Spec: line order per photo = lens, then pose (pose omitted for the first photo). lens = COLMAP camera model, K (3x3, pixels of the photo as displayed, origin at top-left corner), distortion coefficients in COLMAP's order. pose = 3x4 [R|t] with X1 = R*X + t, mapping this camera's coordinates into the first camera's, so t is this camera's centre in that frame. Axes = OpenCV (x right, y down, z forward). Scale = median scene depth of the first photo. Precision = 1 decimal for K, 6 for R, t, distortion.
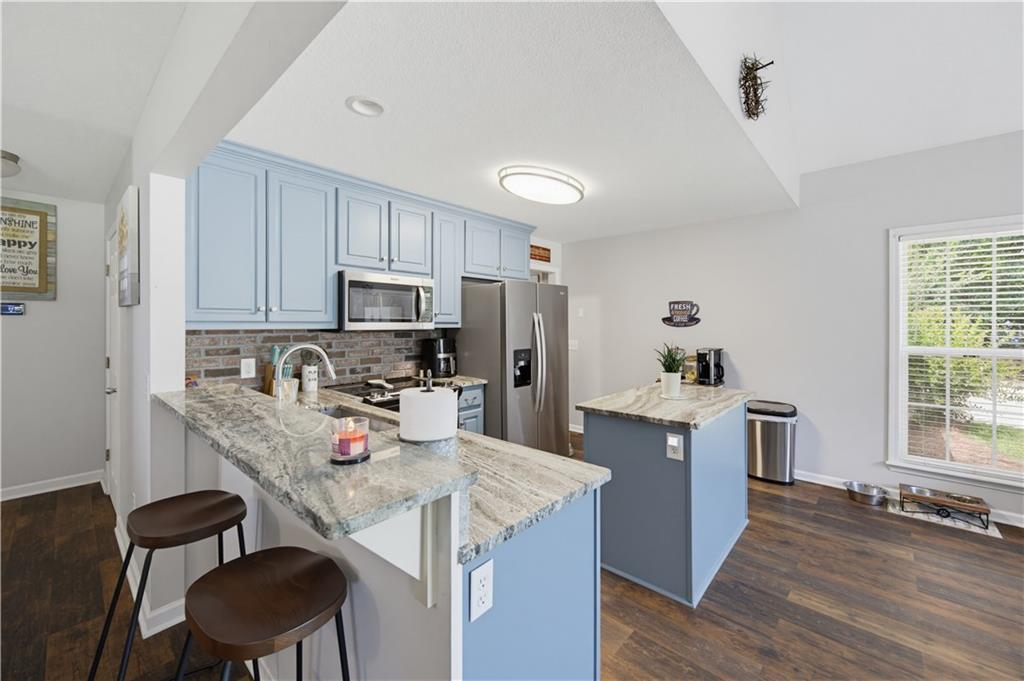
lens RADIAL K [[403.1, 0, 511.3], [0, 403.1, 325.4], [0, 0, 1]] dist [0.003666, 0.000133]
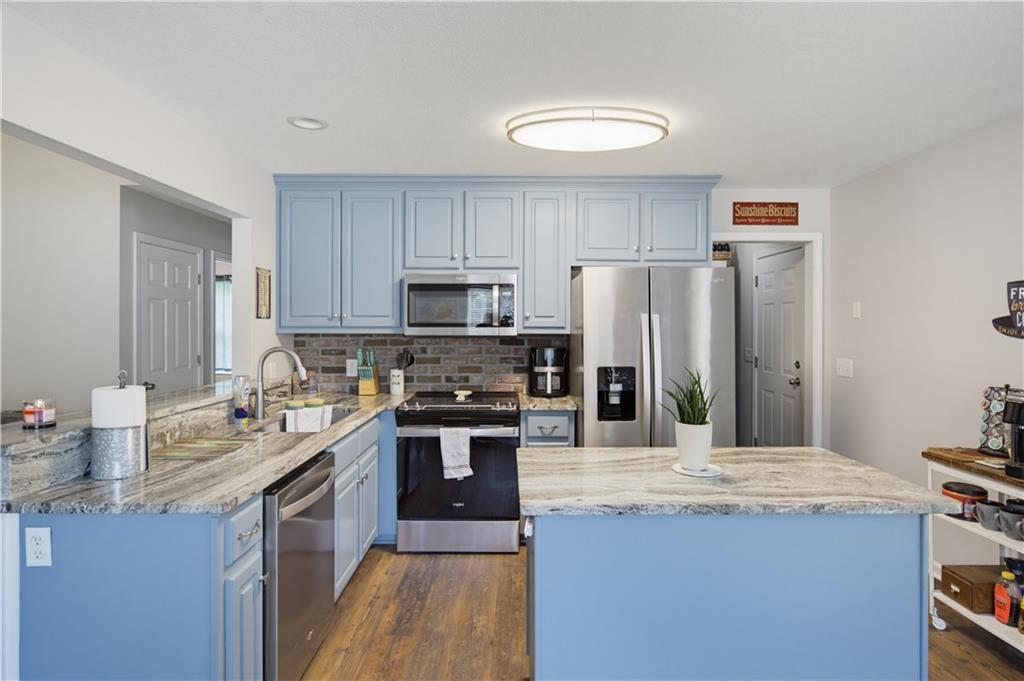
lens RADIAL K [[523.5, 0, 509.3], [0, 523.5, 330.5], [0, 0, 1]] dist [-0.004656, 0.000097]
pose [[0.680473, 0.008718, -0.732722, 0.597726], [-0.005563, 0.999962, 0.006732, -0.008441], [0.732752, -0.000504, 0.680495, 0.278679]]
